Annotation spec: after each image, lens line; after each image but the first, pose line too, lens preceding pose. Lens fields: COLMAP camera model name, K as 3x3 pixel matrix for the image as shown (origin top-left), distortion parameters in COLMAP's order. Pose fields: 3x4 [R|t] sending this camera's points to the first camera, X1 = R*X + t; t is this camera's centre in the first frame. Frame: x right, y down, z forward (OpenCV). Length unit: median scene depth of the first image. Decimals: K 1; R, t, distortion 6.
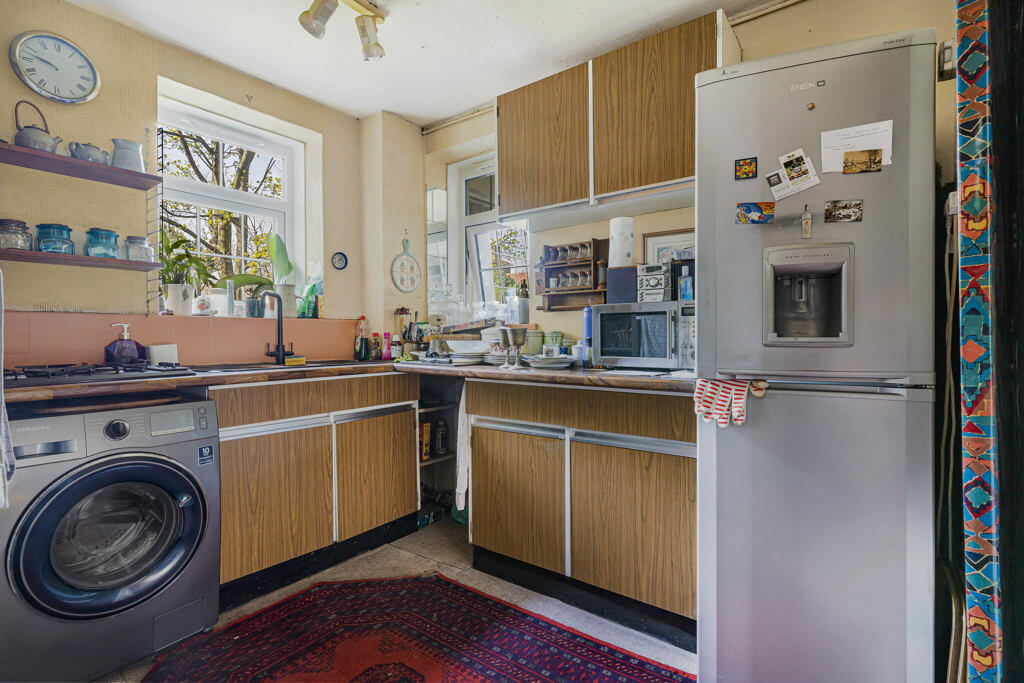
lens RADIAL K [[486.5, 0, 512.0], [0, 486.5, 341.5], [0, 0, 1]] dist [0.003766, 0.000561]
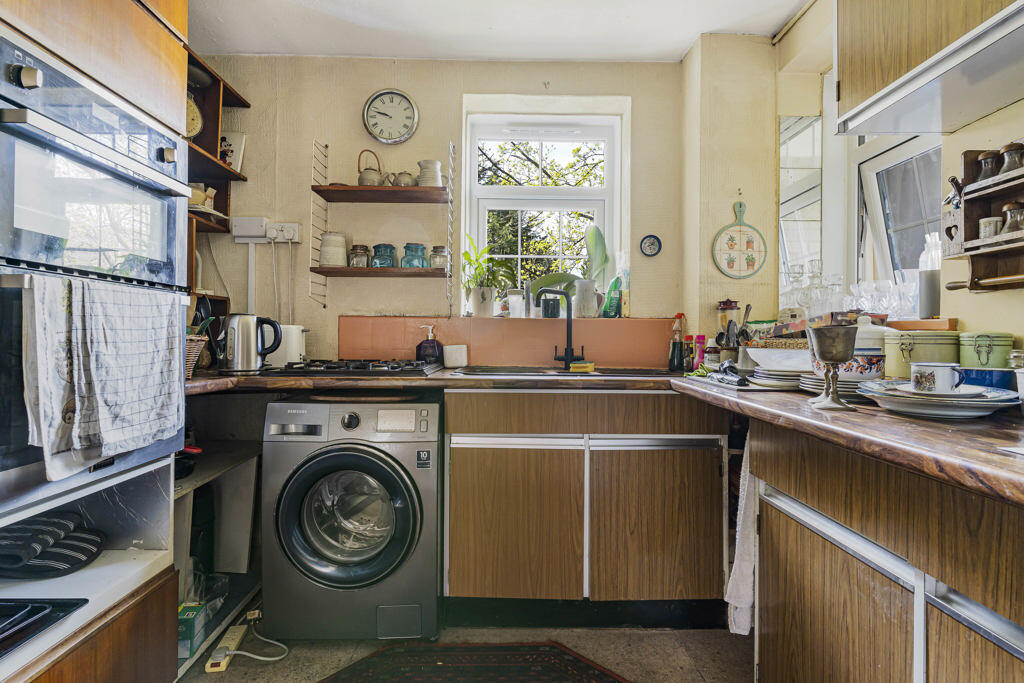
lens RADIAL K [[499.1, 0, 510.9], [0, 499.1, 337.9], [0, 0, 1]] dist [-0.000529, -0.000122]
pose [[0.614071, 0.009081, -0.789199, 0.190860], [-0.020705, 0.999775, -0.004607, -0.005881], [0.788979, 0.019169, 0.614121, 0.381187]]
